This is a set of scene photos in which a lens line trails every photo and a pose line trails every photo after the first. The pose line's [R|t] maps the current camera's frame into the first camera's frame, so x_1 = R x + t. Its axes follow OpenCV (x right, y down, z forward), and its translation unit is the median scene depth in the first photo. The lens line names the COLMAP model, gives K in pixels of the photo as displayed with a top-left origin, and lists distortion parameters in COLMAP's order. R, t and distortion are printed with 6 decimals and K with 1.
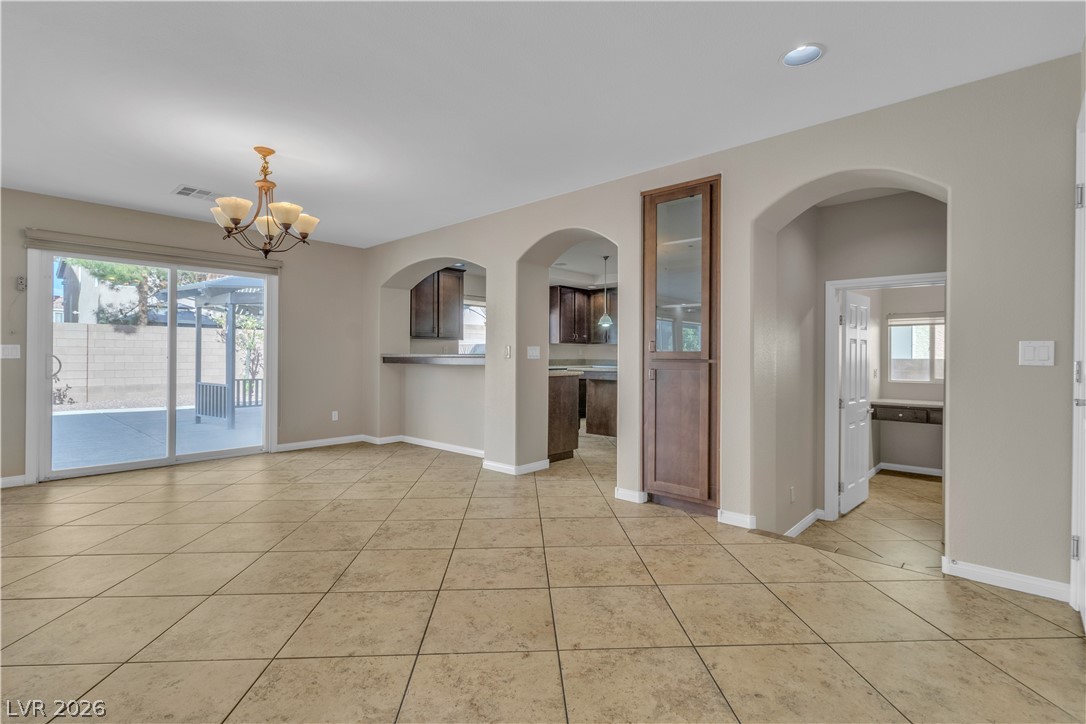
lens RADIAL K [[514.1, 0, 542.1], [0, 514.1, 355.1], [0, 0, 1]] dist [0.001526, 0.000622]
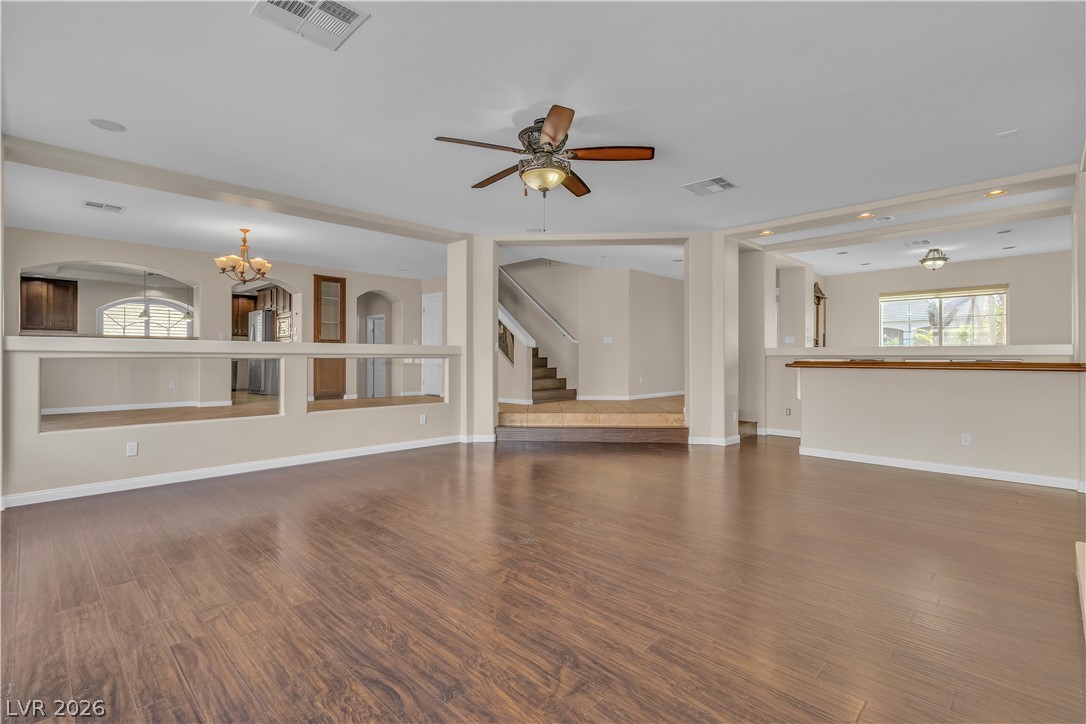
lens RADIAL K [[514.1, 0, 543.5], [0, 514.1, 360.4], [0, 0, 1]] dist [0.001526, 0.000622]
pose [[0.037329, -0.007163, 0.999277, -1.804196], [-0.002217, 0.999971, 0.007251, 0.060541], [-0.999301, -0.002486, 0.037312, -0.153838]]
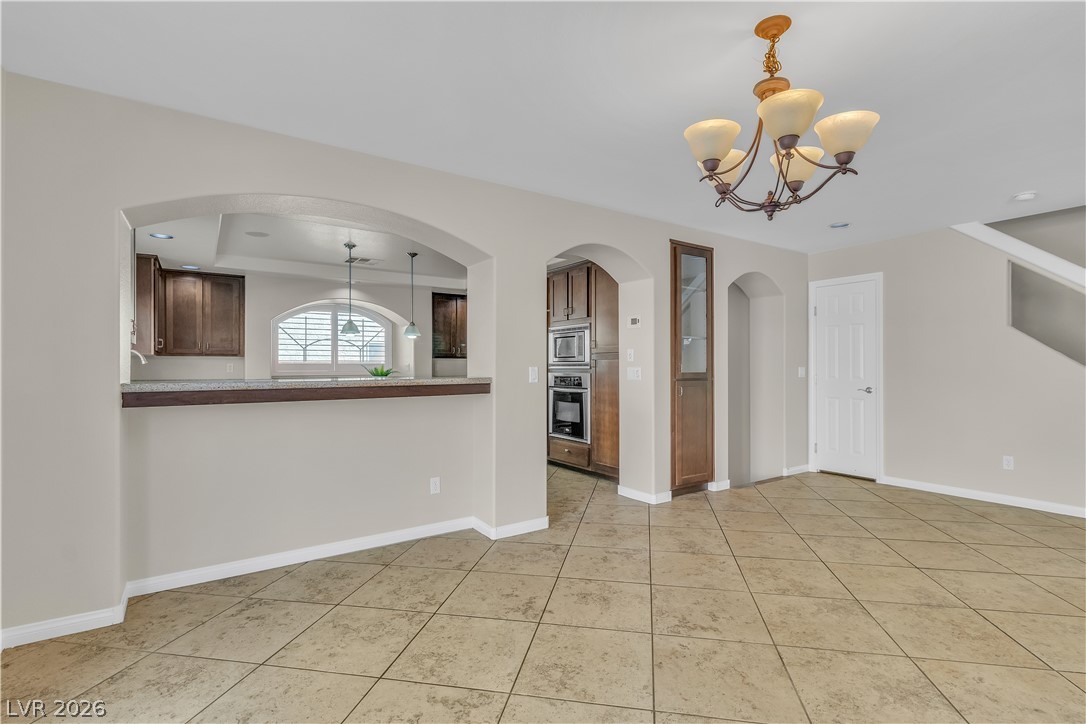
lens RADIAL K [[514.1, 0, 552.3], [0, 514.1, 363.1], [0, 0, 1]] dist [0.001526, 0.000622]
pose [[0.222509, 0.000617, 0.974930, -0.833575], [0.001700, 0.999998, -0.001021, -0.023141], [-0.974929, 0.001884, 0.222507, 0.813318]]
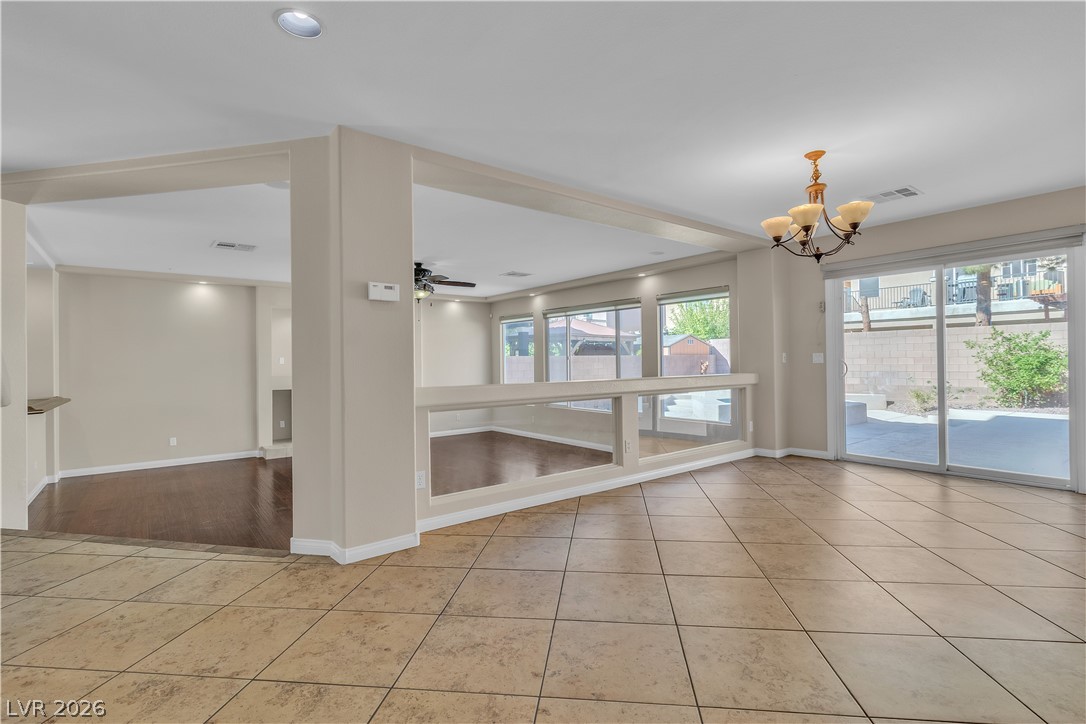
lens RADIAL K [[514.1, 0, 554.5], [0, 514.1, 361.9], [0, 0, 1]] dist [0.001526, 0.000622]
pose [[-0.154543, -0.000204, -0.987986, 0.372768], [0.014343, 0.999894, -0.002450, -0.003738], [0.987882, -0.014549, -0.154524, 0.477281]]
